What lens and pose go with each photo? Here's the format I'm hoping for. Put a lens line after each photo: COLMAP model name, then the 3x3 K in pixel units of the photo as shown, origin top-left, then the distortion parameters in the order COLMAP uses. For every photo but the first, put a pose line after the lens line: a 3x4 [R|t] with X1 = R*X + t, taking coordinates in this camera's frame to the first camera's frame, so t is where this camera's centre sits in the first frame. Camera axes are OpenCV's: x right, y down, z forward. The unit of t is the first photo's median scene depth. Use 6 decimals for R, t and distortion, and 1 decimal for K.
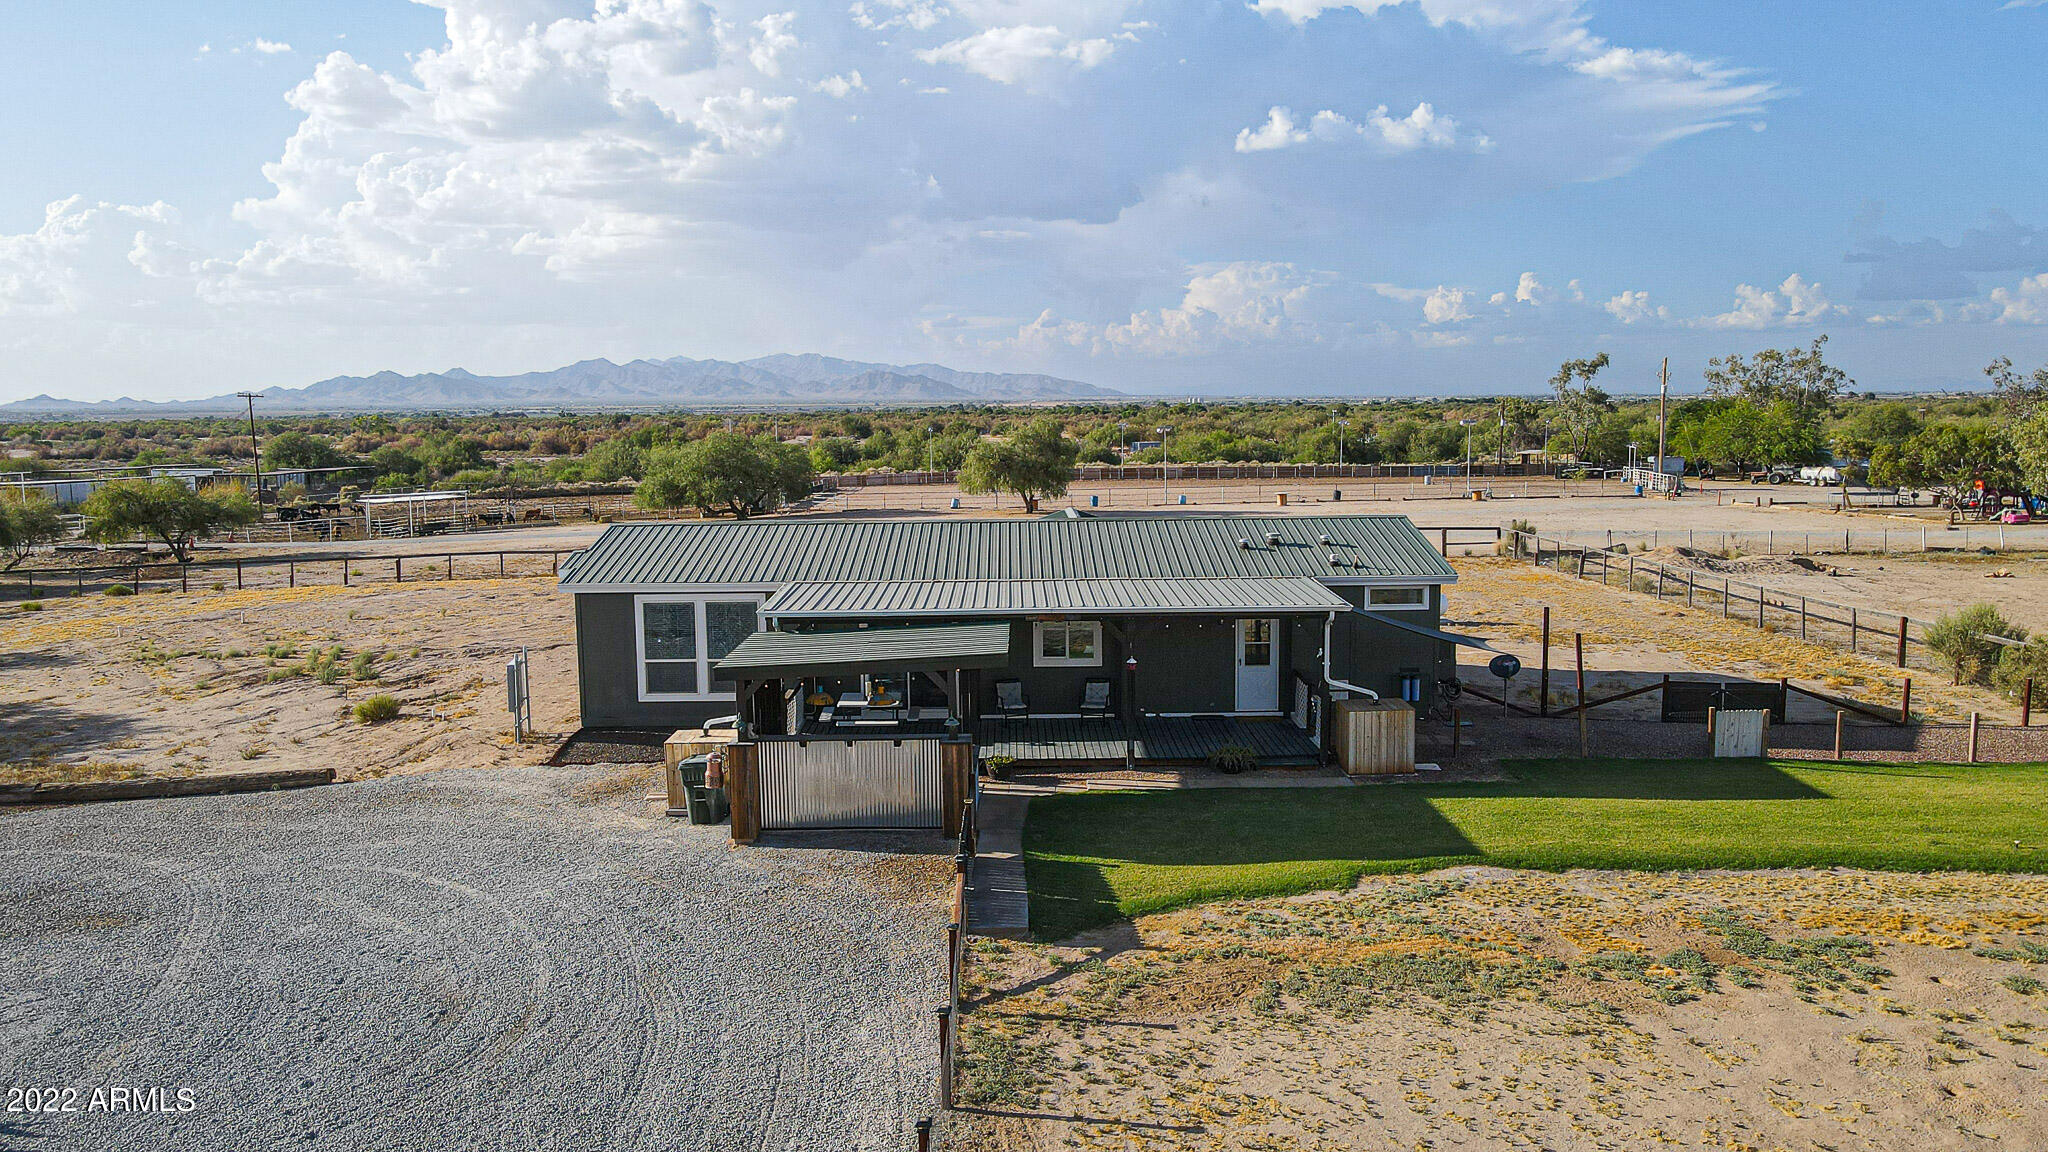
lens RADIAL K [[1490.6, 0, 1024.0], [0, 1490.6, 576.0], [0, 0, 1]] dist [0.006536, 0.002810]
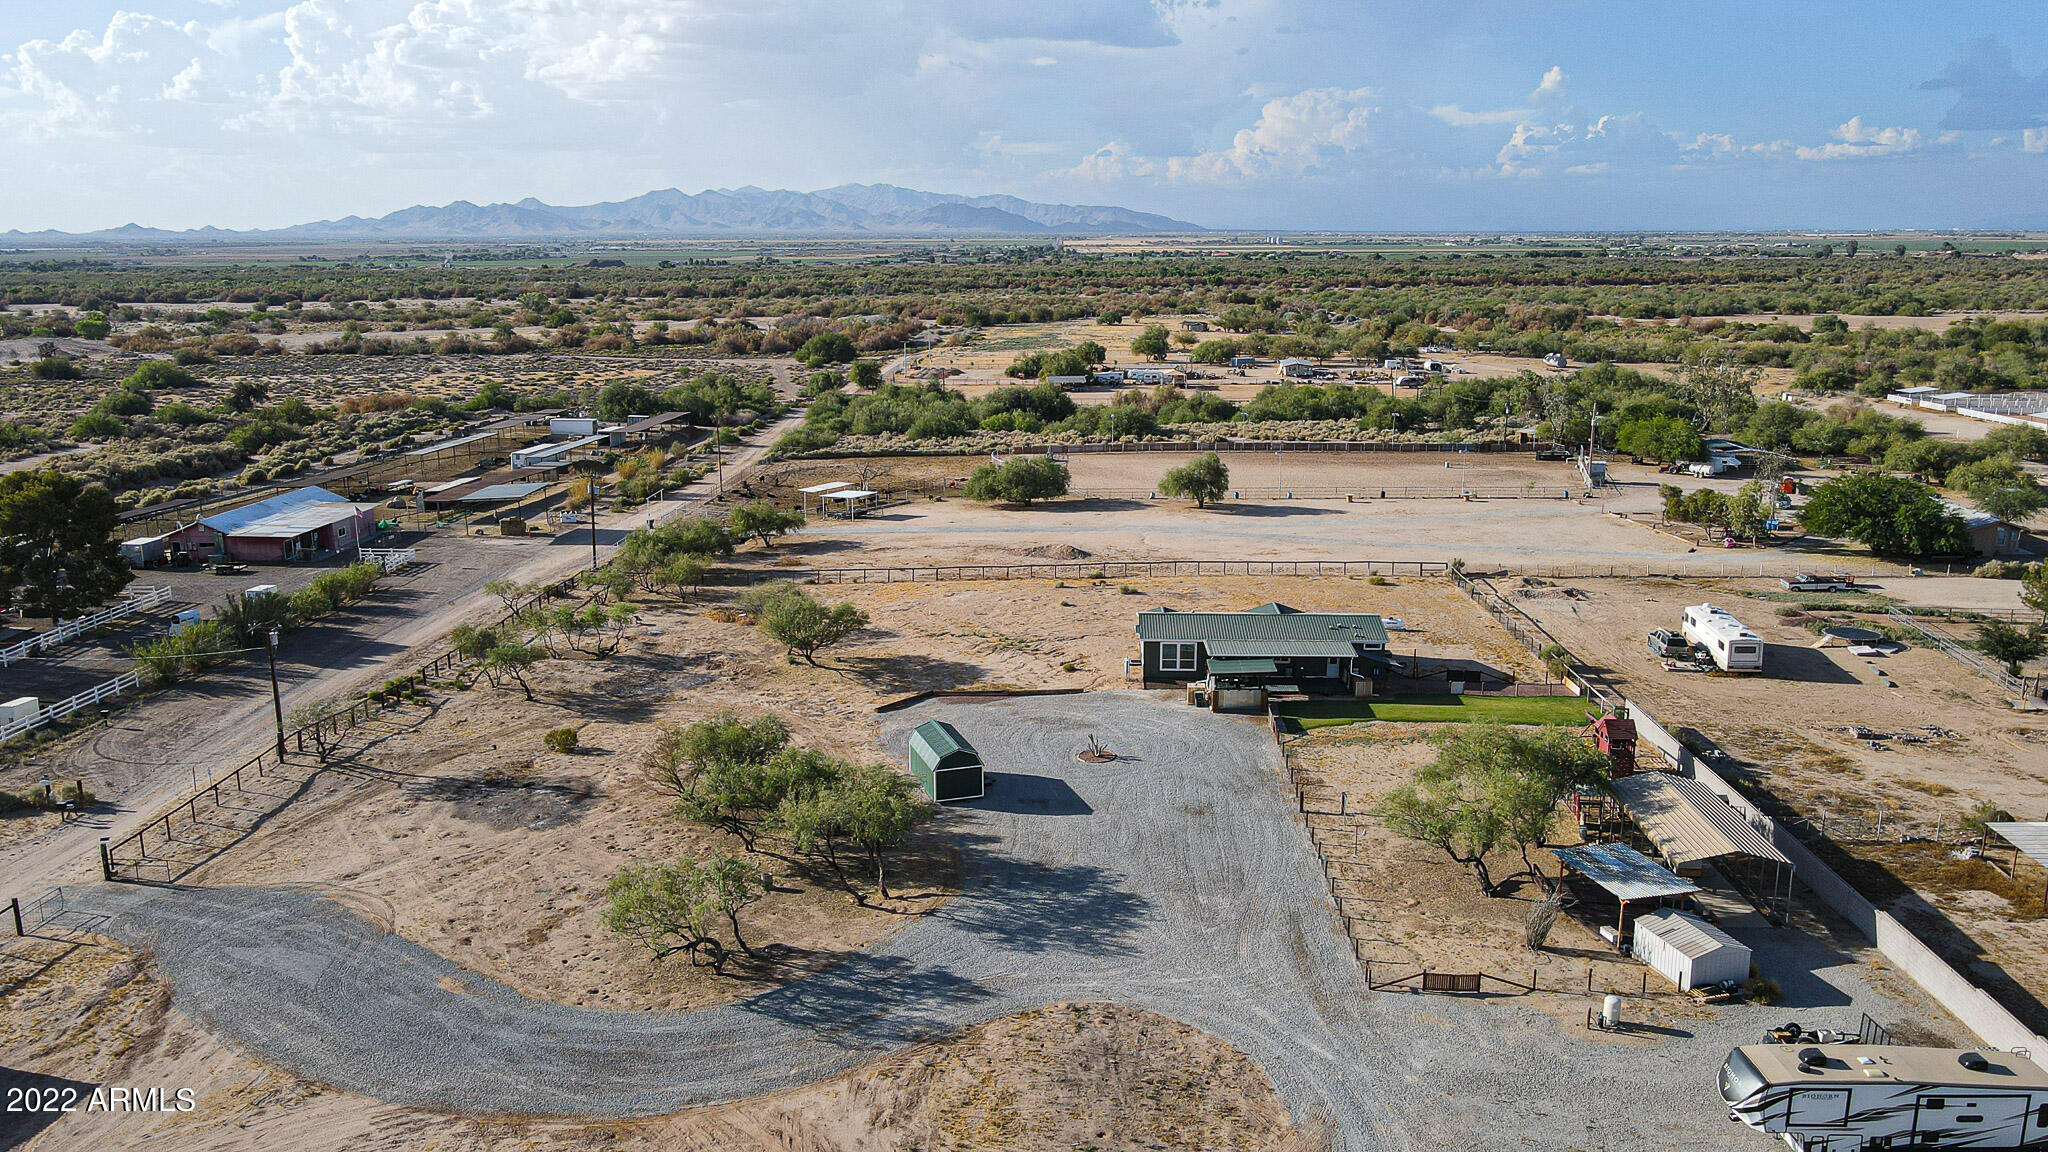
lens RADIAL K [[1490.6, 0, 1024.0], [0, 1490.6, 576.0], [0, 0, 1]] dist [0.006536, 0.002810]
pose [[0.998832, 0.013651, -0.046358, -0.495011], [-0.008502, 0.993950, 0.109501, -0.626291], [0.047572, -0.108979, 0.992905, -3.011981]]
